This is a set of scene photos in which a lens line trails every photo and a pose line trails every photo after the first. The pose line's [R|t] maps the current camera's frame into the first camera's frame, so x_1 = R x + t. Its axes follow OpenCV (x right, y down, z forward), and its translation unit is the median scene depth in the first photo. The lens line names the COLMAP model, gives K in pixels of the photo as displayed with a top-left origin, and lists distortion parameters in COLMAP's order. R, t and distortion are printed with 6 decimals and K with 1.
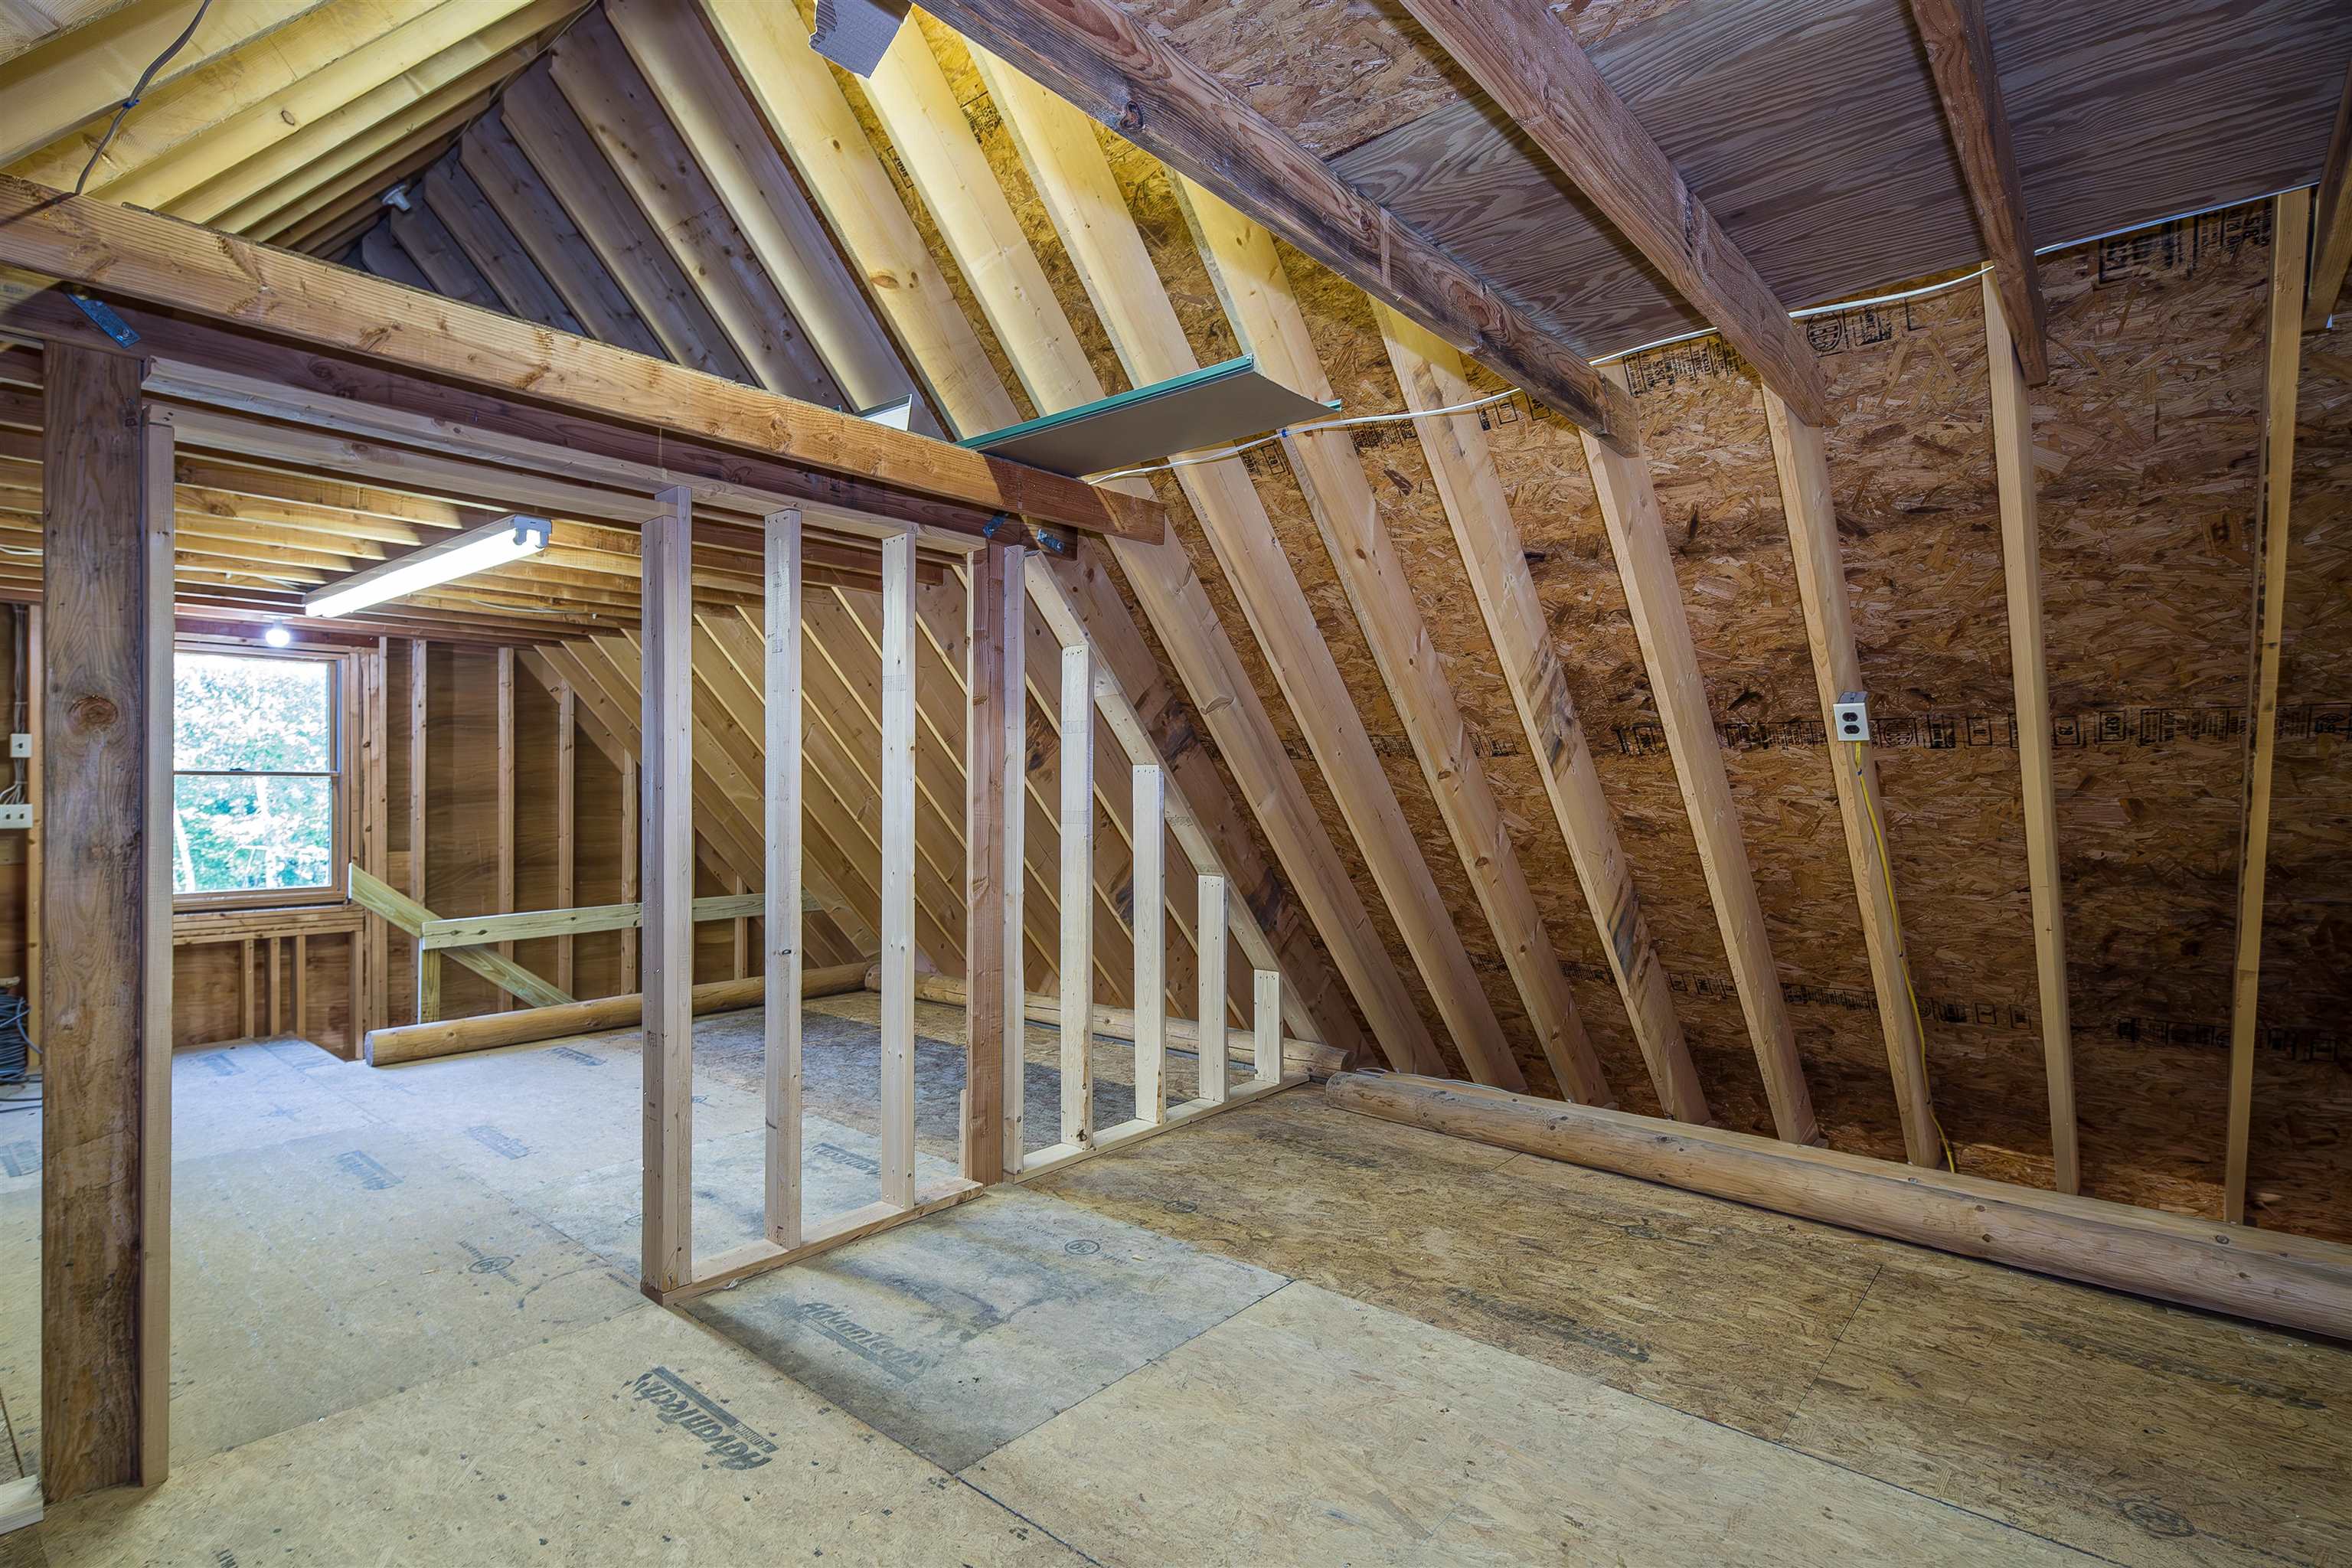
lens RADIAL K [[1147.0, 0, 1179.9], [0, 1147.0, 796.5], [0, 0, 1]] dist [0.014691, -0.001008]
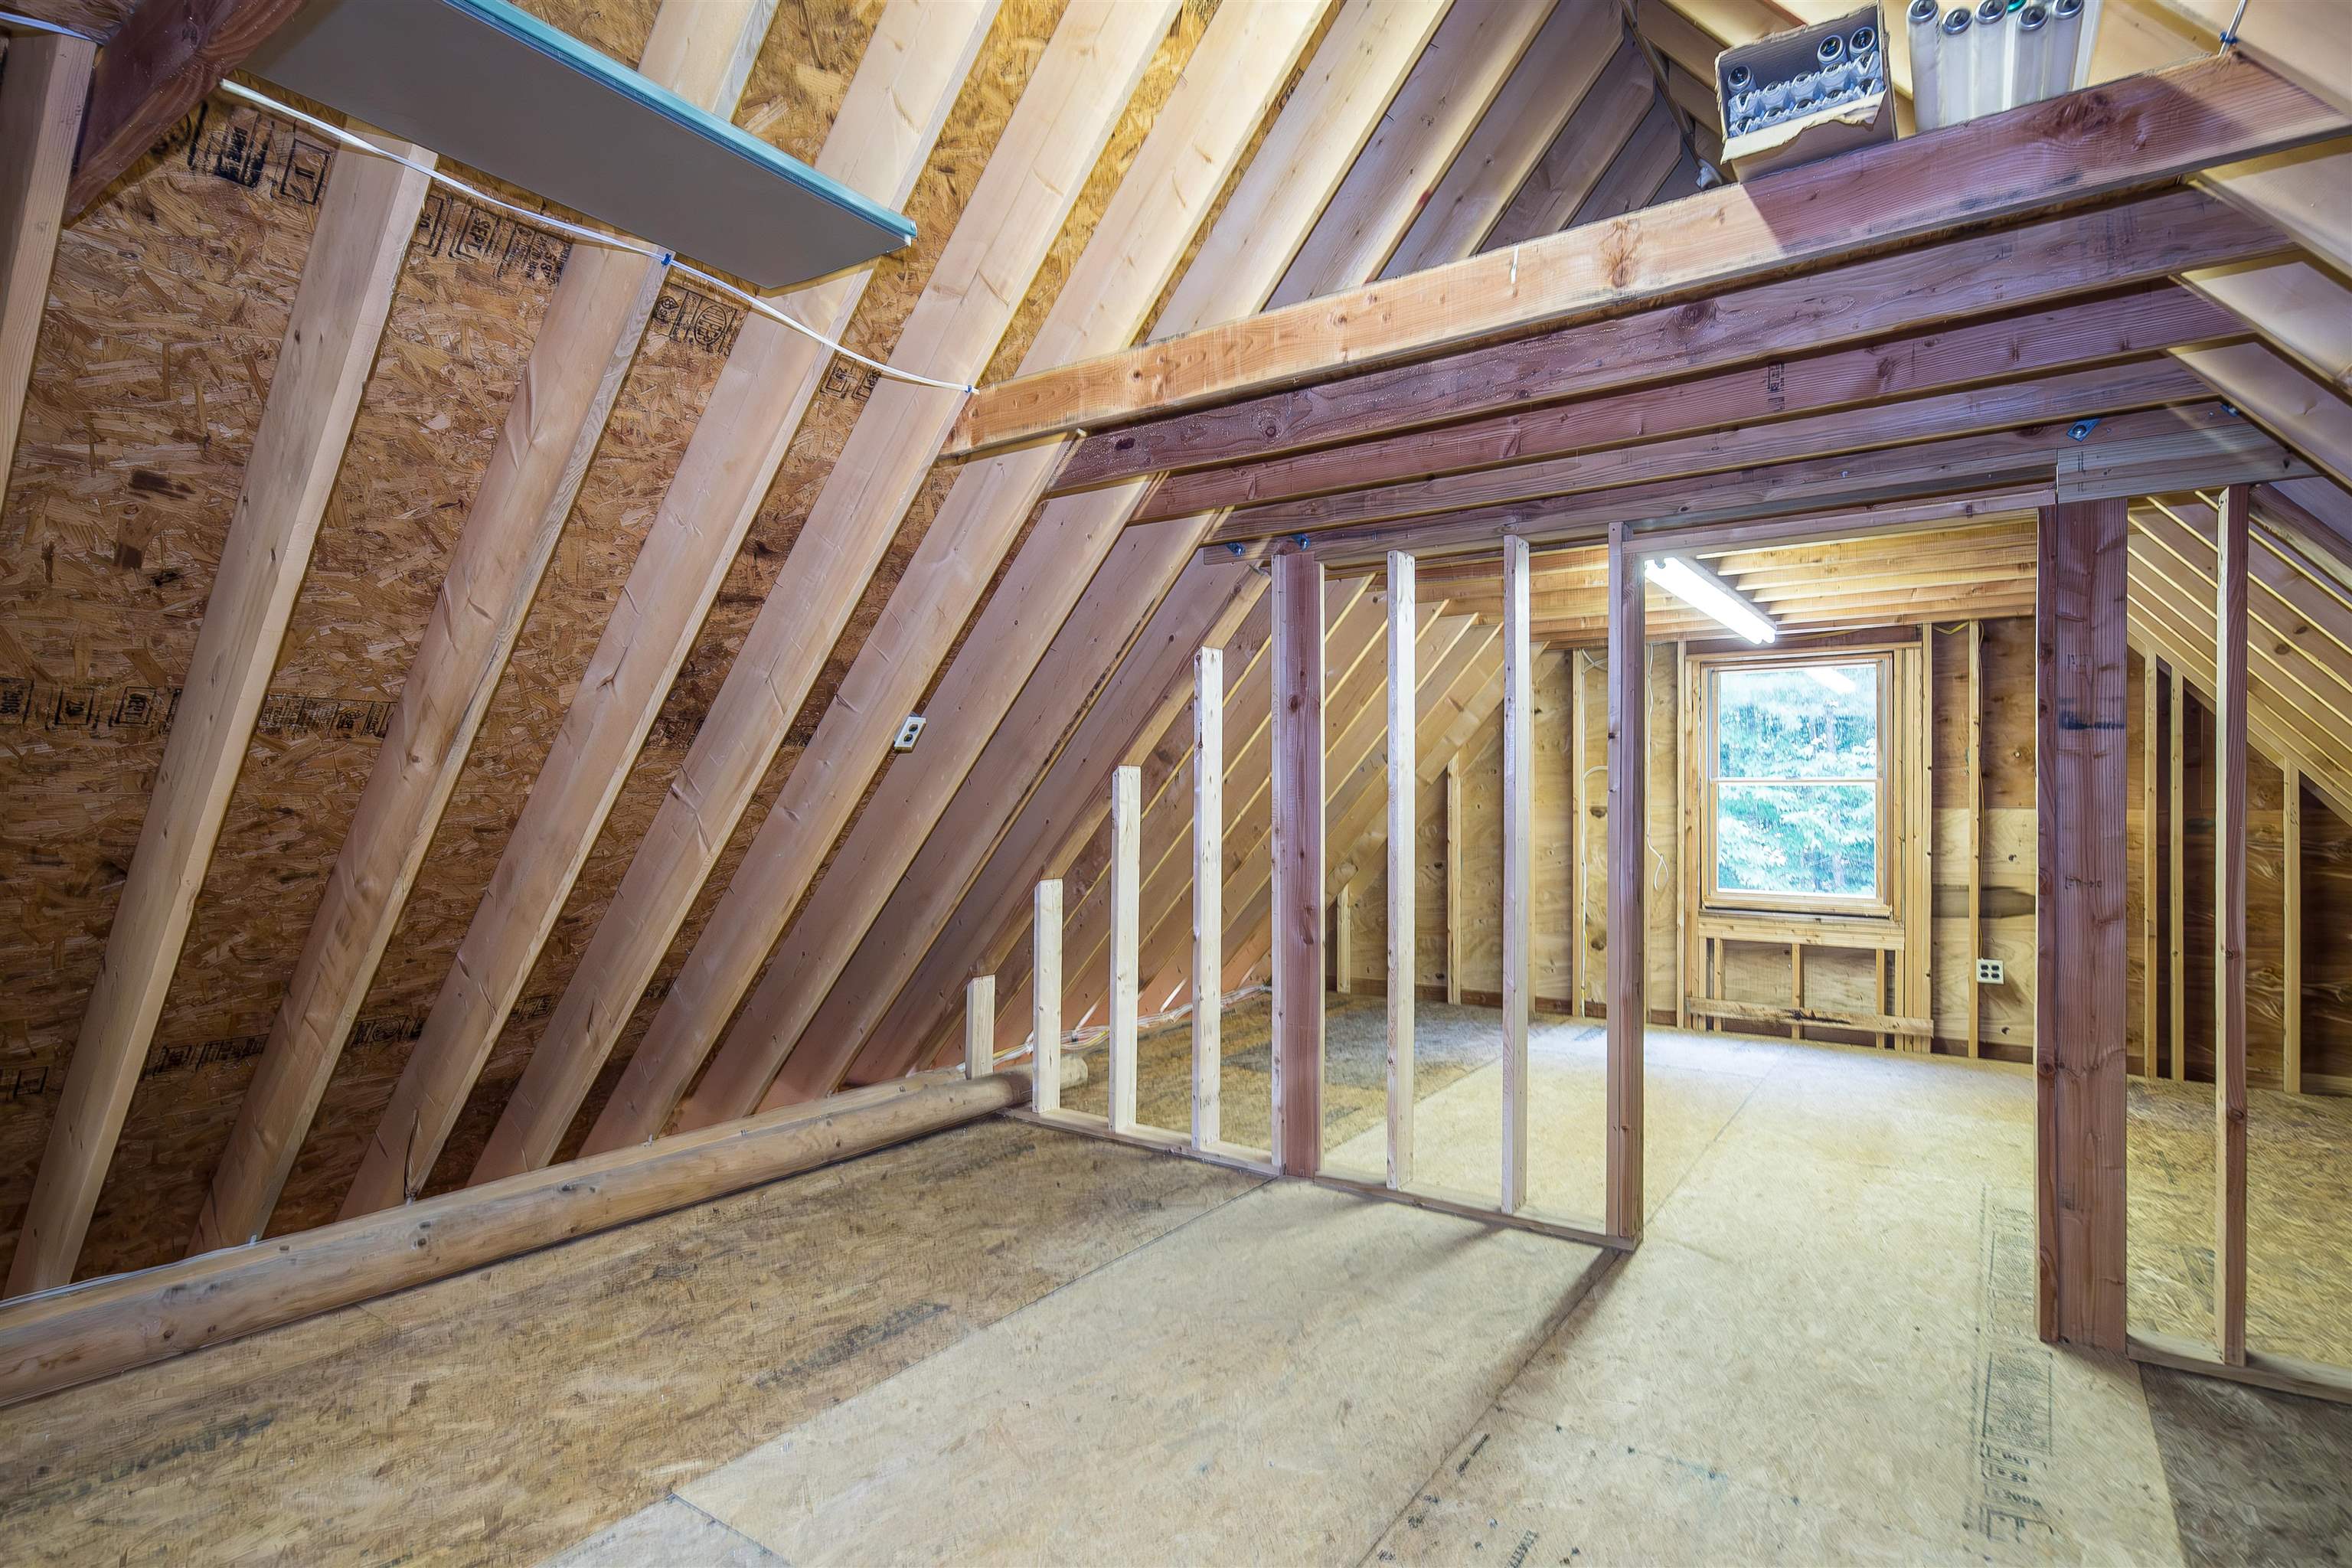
lens RADIAL K [[1211.3, 0, 1177.4], [0, 1211.3, 790.2], [0, 0, 1]] dist [0.018939, -0.005818]
pose [[-0.116516, 0.005579, 0.993173, -0.652422], [0.004168, 0.999978, -0.005128, 0.004003], [-0.993180, 0.003542, -0.116536, 0.771806]]
